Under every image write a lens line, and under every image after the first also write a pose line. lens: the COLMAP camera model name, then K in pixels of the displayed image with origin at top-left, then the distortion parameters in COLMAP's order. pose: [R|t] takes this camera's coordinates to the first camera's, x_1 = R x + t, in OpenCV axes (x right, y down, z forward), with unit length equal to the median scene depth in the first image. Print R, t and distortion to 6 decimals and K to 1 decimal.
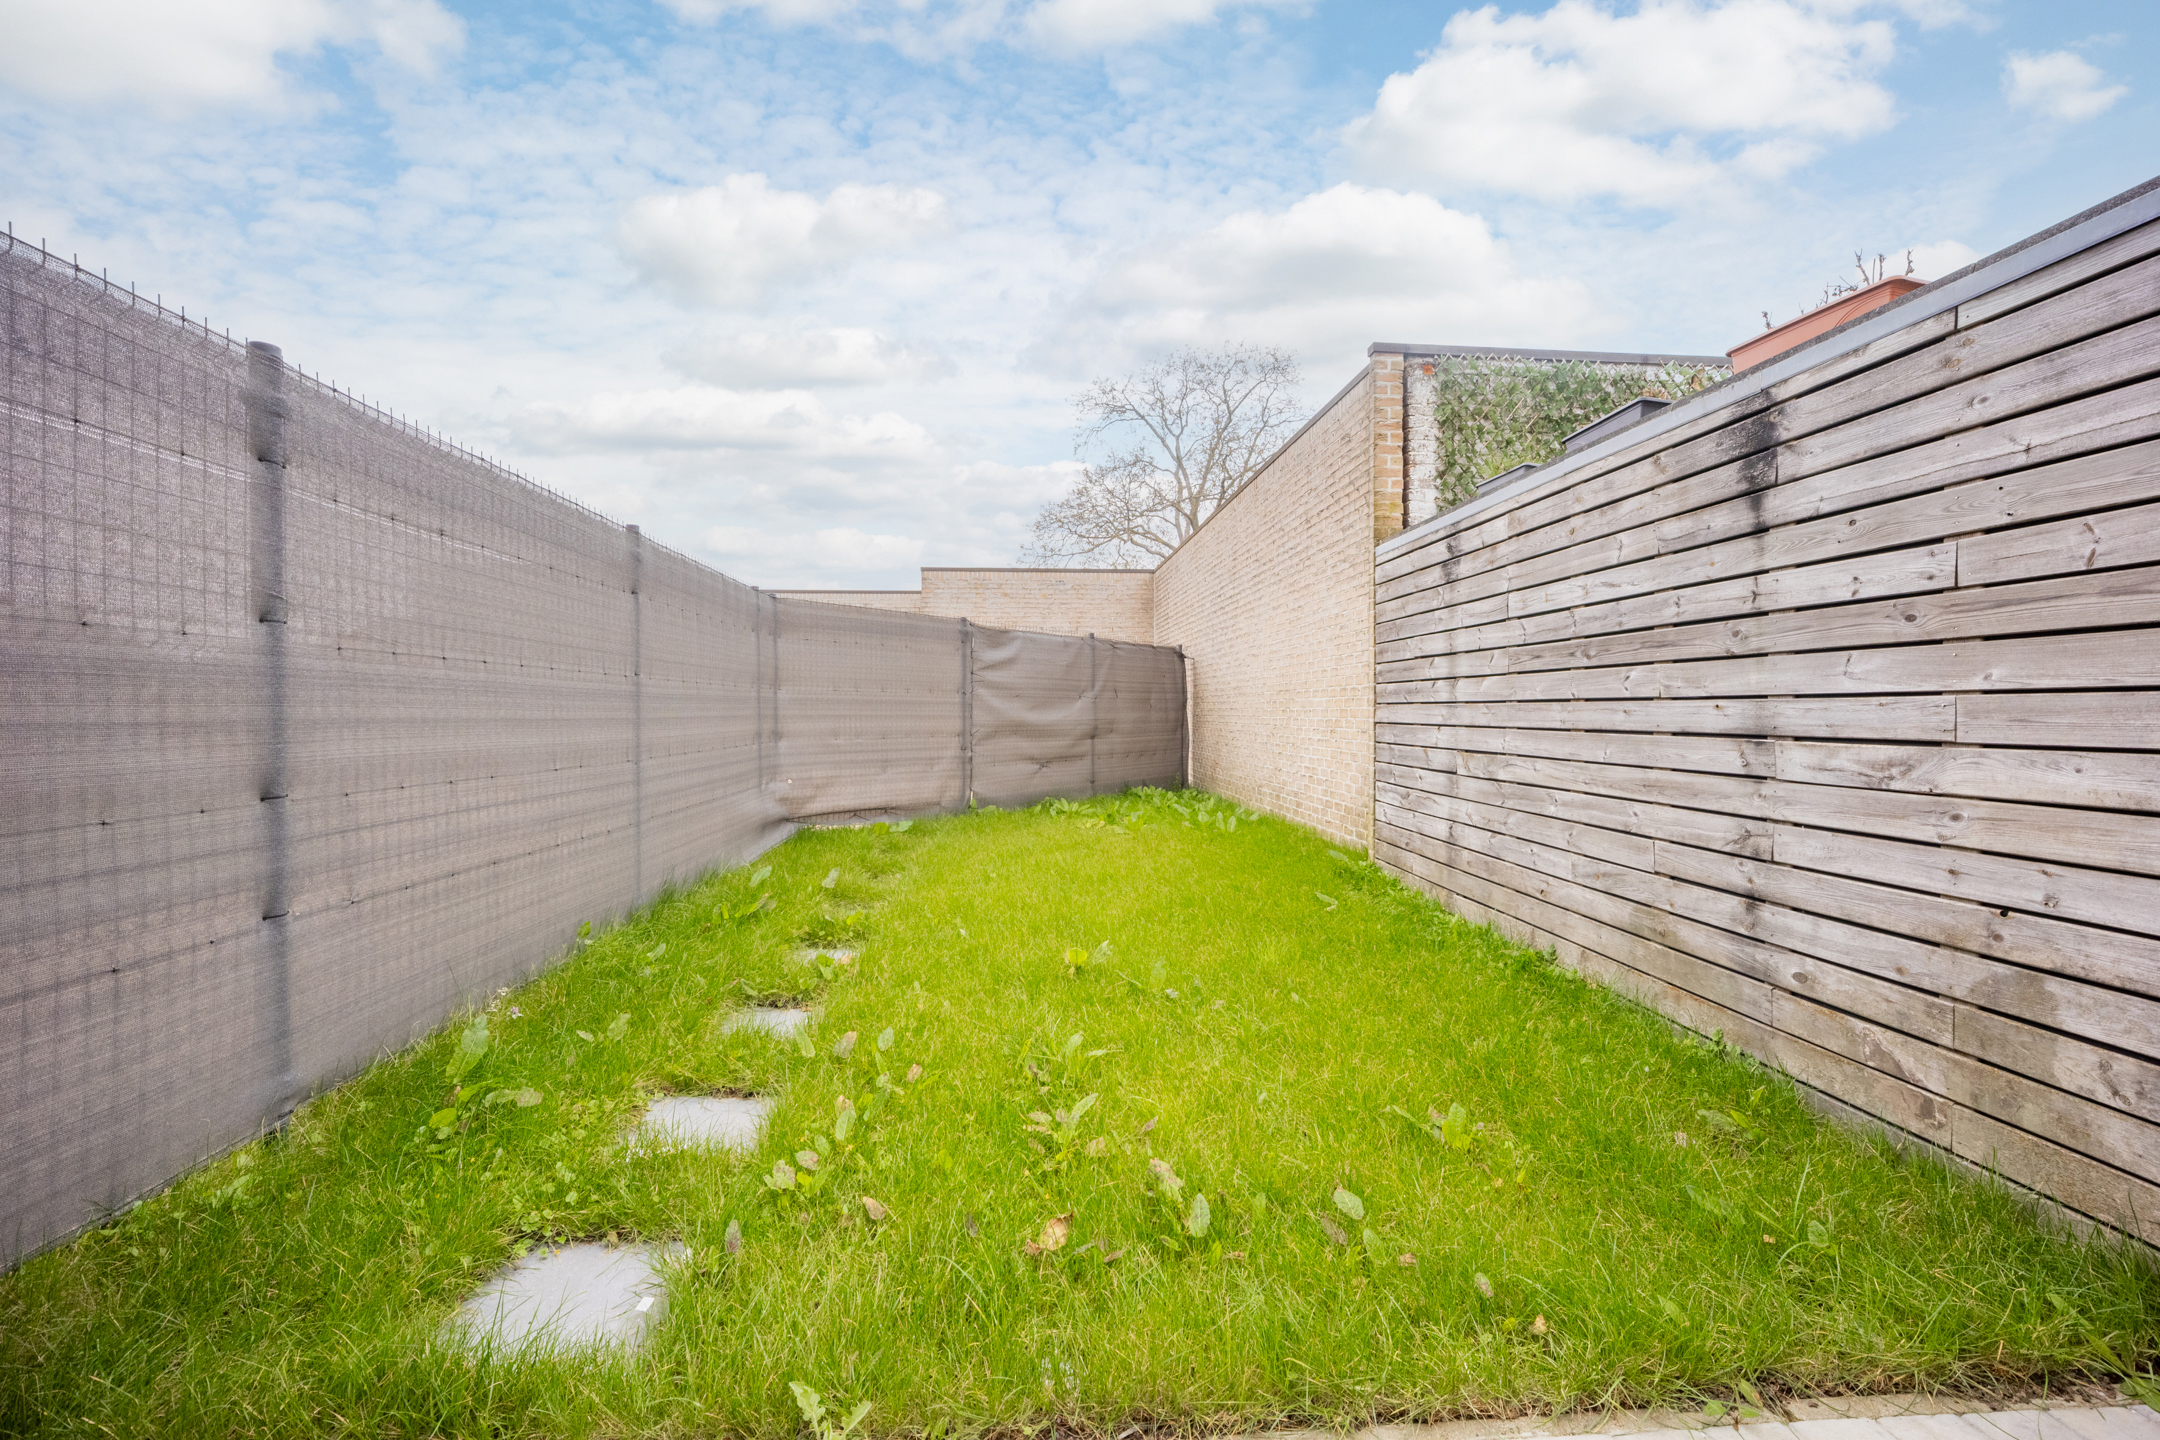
lens RADIAL K [[875.8, 0, 1080.4], [0, 875.8, 714.9], [0, 0, 1]] dist [-0.000542, 0.000864]
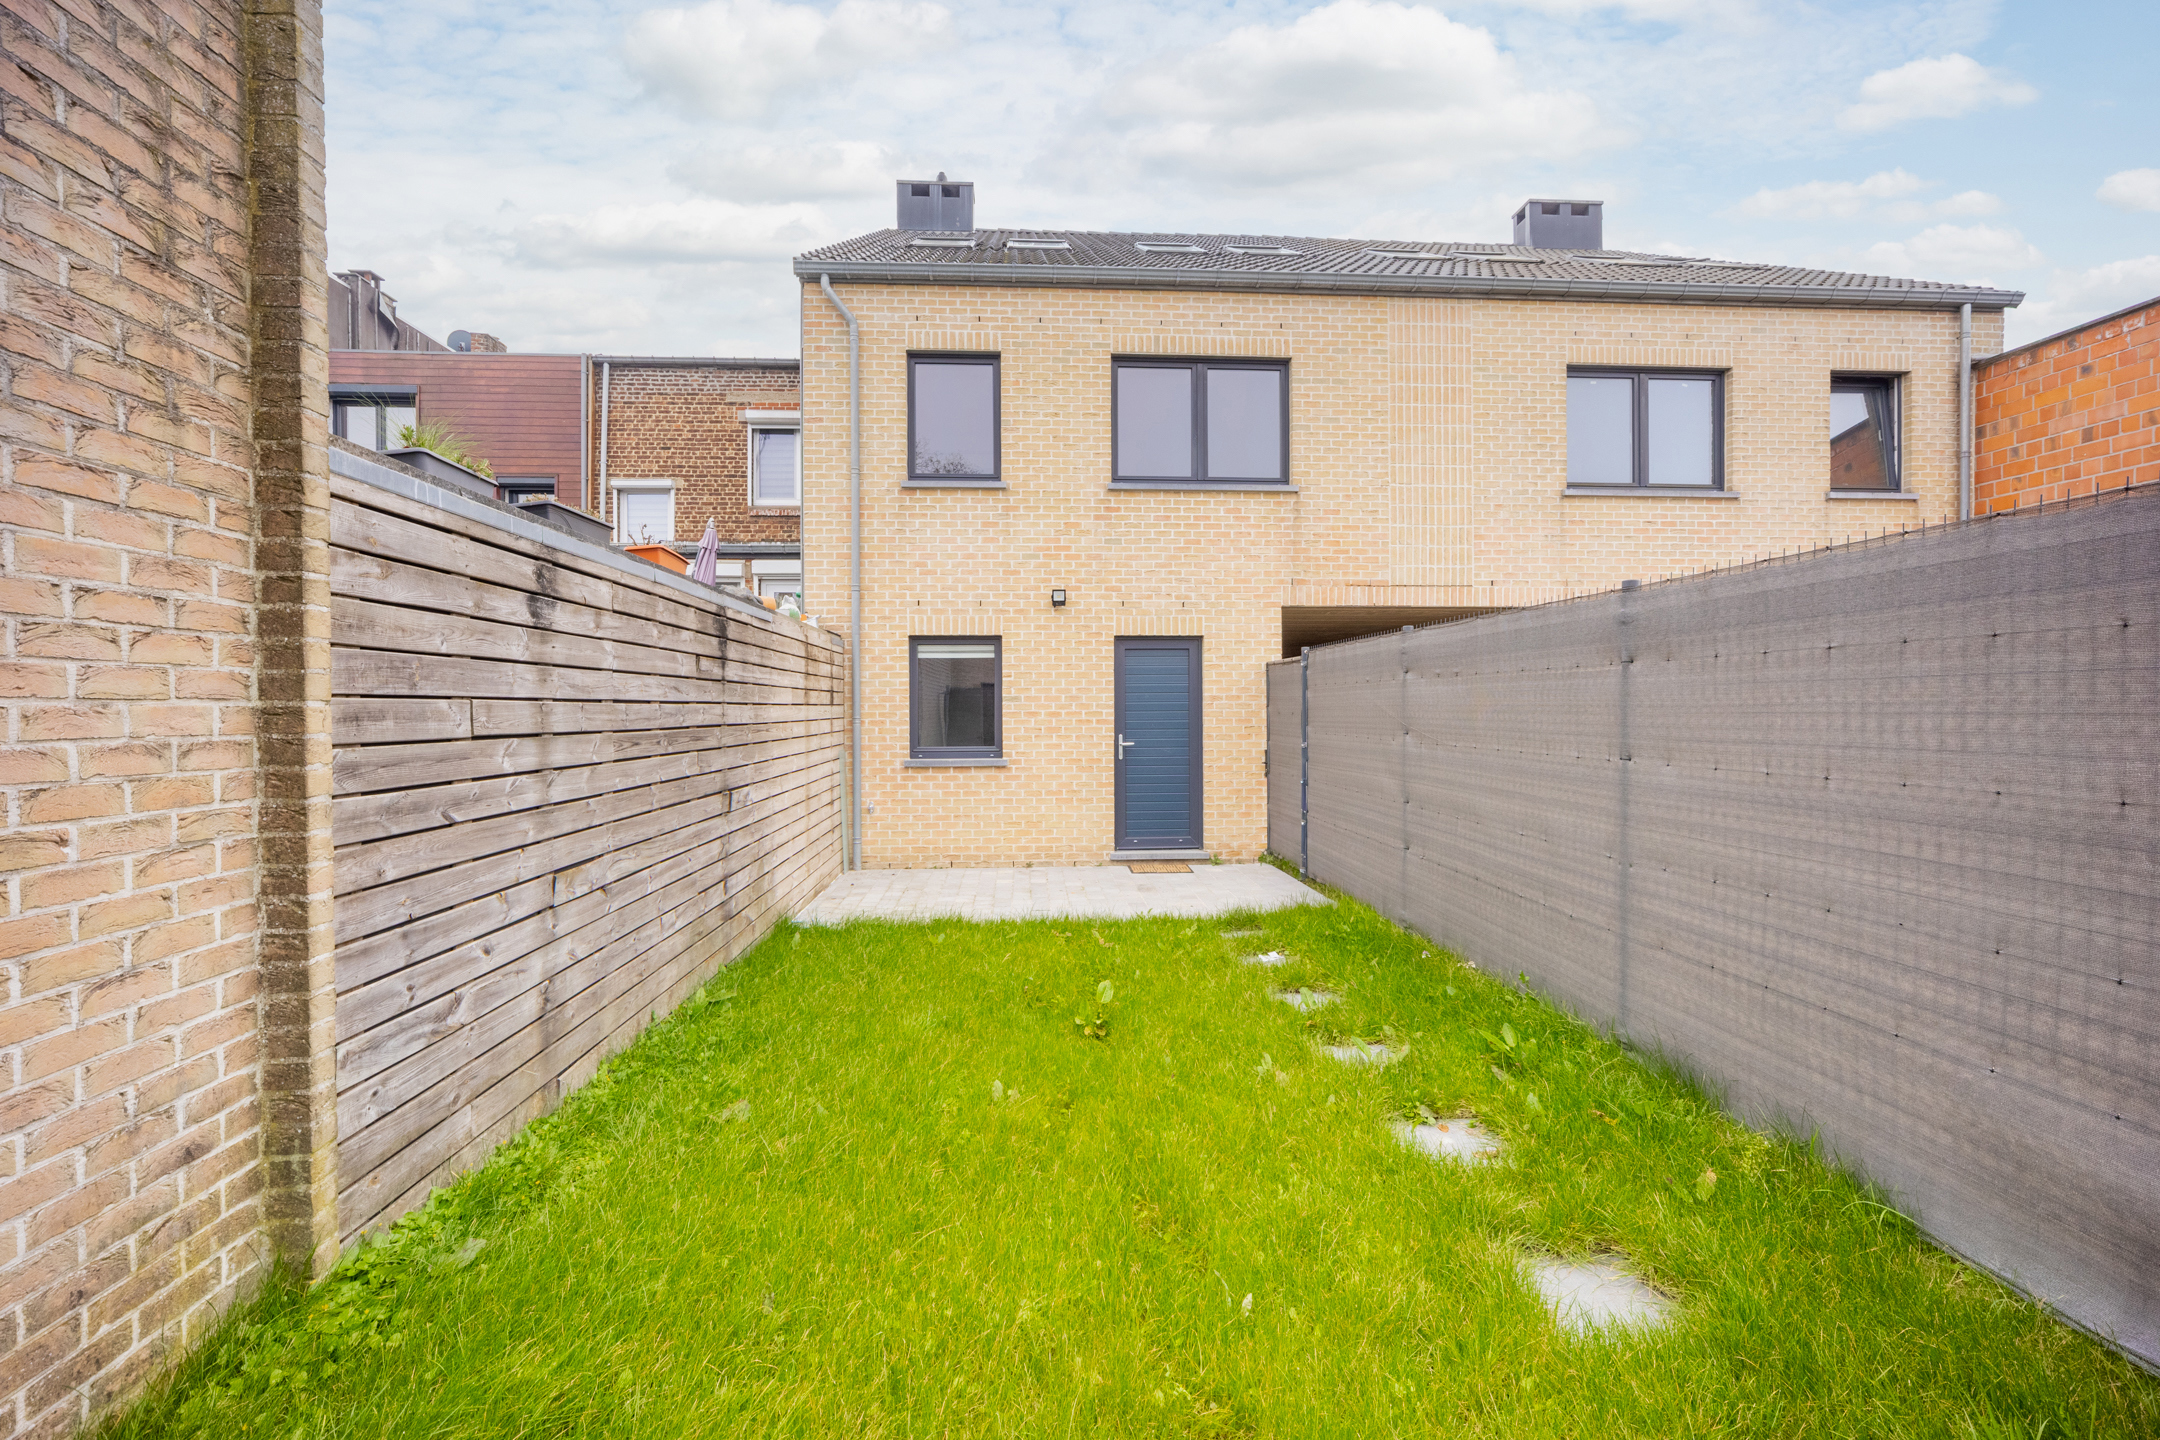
lens RADIAL K [[875.8, 0, 1077.5], [0, 875.8, 716.2], [0, 0, 1]] dist [-0.000542, 0.000864]
pose [[-0.999918, 0.004855, 0.011871, 0.003834], [0.004990, 0.999923, 0.011386, -0.091978], [-0.011814, 0.011445, -0.999865, 1.711770]]
